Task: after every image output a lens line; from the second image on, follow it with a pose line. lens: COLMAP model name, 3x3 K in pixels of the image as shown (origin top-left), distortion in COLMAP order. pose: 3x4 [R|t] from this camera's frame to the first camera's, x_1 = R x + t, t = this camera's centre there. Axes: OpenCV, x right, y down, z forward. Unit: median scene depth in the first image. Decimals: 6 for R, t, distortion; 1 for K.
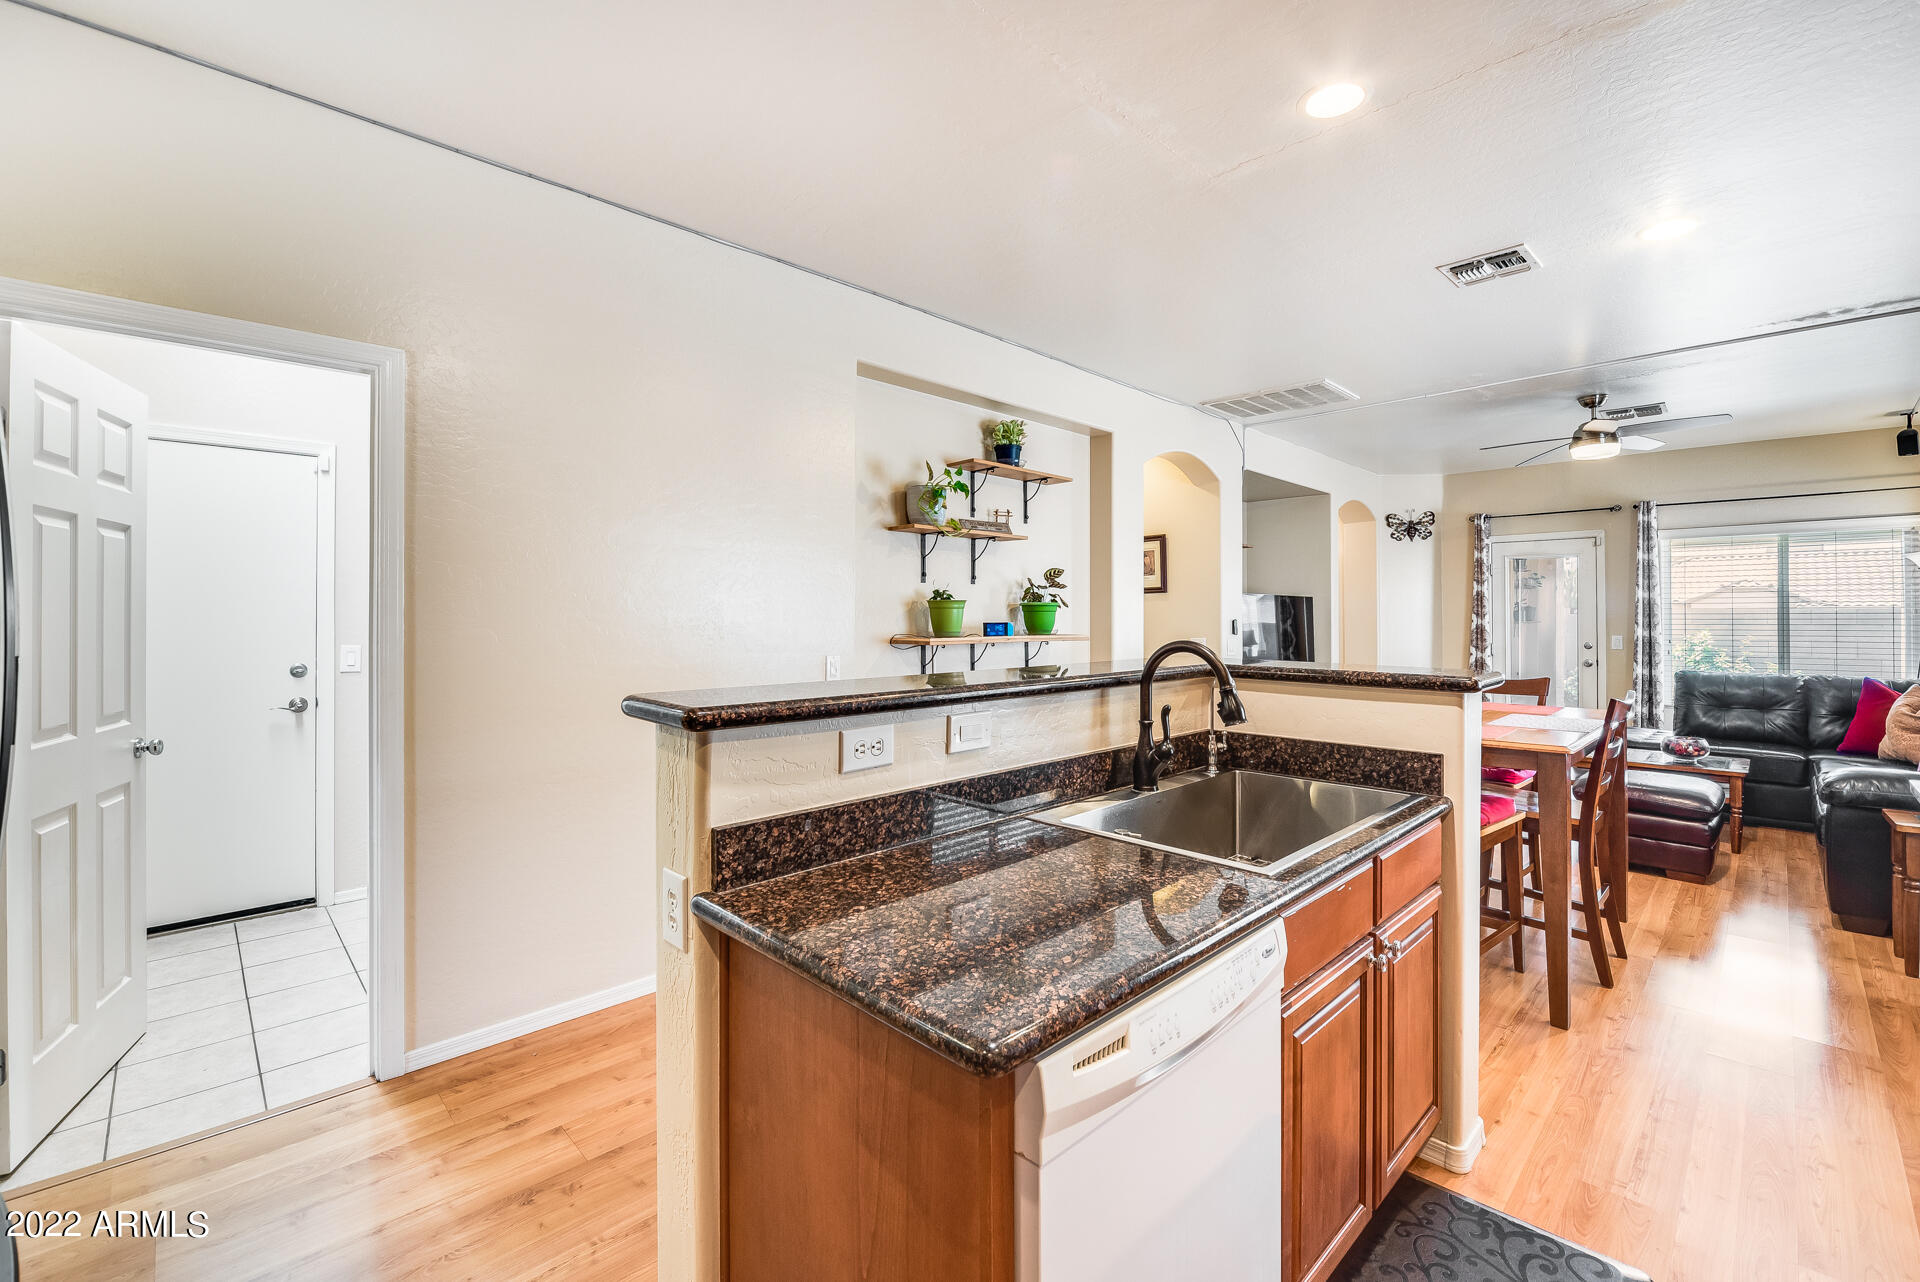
lens RADIAL K [[804.5, 0, 963.1], [0, 804.5, 620.3], [0, 0, 1]] dist [-0.000046, -0.000004]
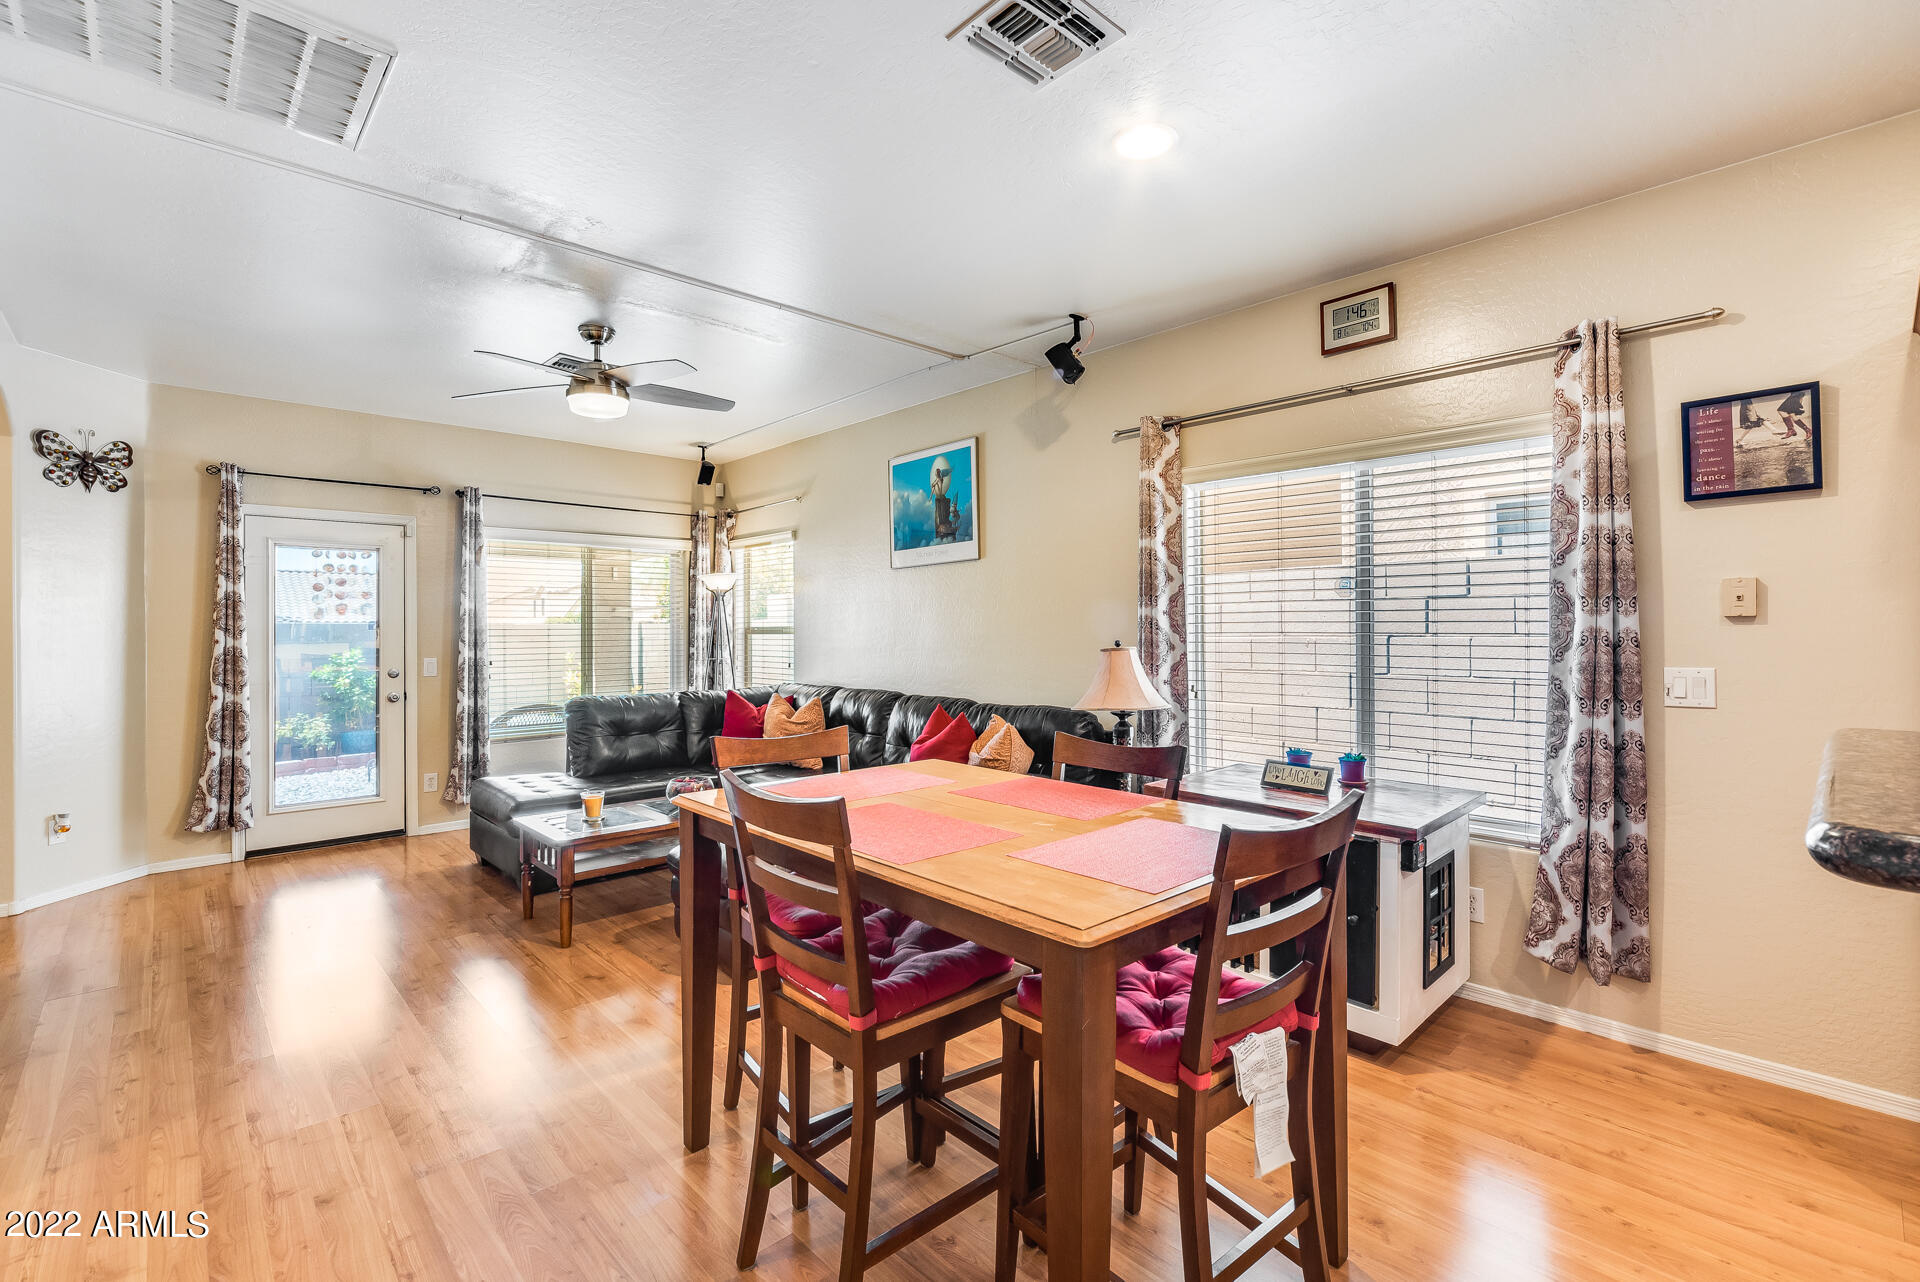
lens RADIAL K [[875.3, 0, 965.1], [0, 875.3, 637.5], [0, 0, 1]] dist [0.000540, -0.000008]
pose [[0.020714, -0.001184, 0.999785, -0.002994], [0.011746, 0.999931, 0.000941, 0.003606], [-0.999716, 0.011724, 0.020726, 0.437351]]
